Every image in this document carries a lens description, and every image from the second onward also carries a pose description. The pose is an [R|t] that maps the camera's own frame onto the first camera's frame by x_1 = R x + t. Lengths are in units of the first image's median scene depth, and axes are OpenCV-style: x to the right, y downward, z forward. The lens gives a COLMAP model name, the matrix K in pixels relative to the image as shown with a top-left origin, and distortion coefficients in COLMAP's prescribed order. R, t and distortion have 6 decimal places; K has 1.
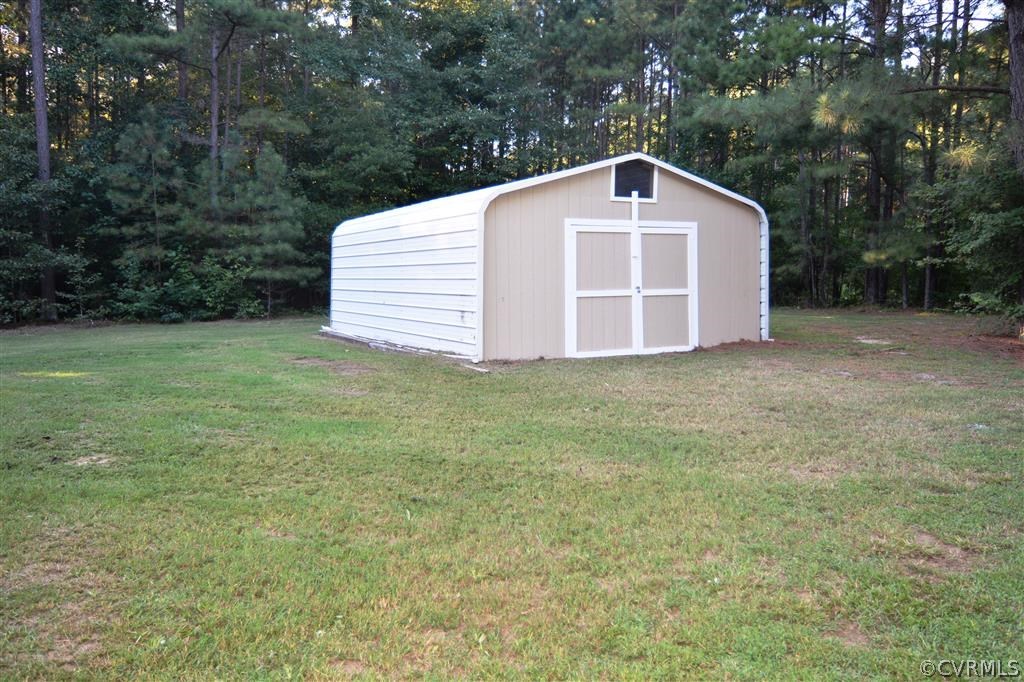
lens RADIAL K [[800.3, 0, 511.7], [0, 800.3, 335.5], [0, 0, 1]] dist [-0.053375, 0.003060]
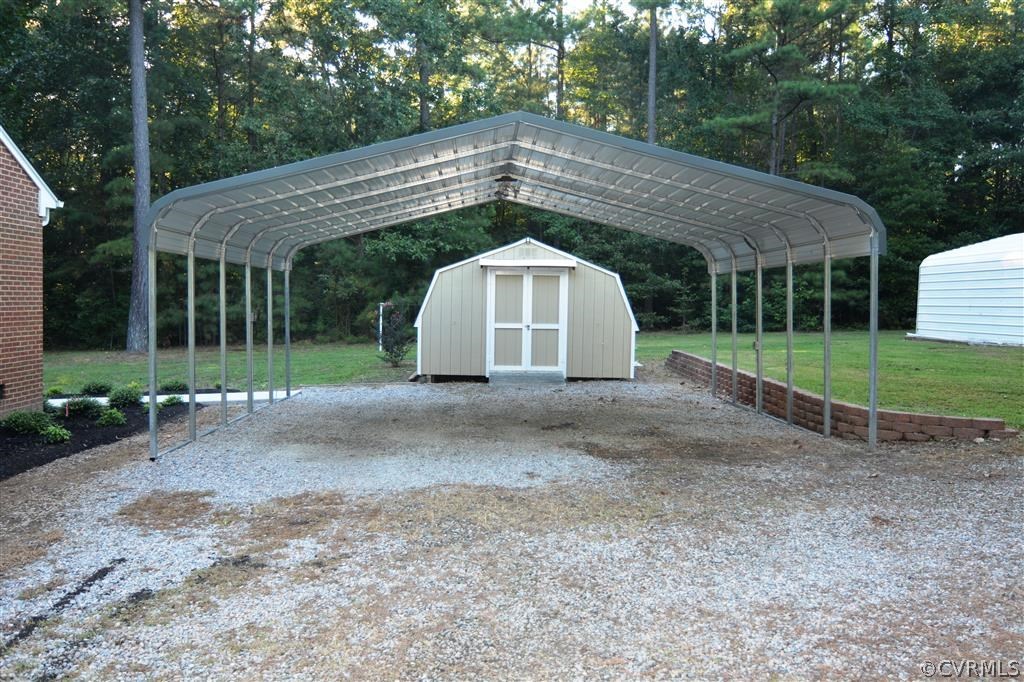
lens RADIAL K [[851.9, 0, 511.2], [0, 851.9, 339.6], [0, 0, 1]] dist [-0.025842, -0.001545]
pose [[0.878018, 0.025066, -0.477971, -0.190159], [-0.038568, 0.999086, -0.018453, 0.070139], [0.477071, 0.034636, 0.878182, -0.787993]]
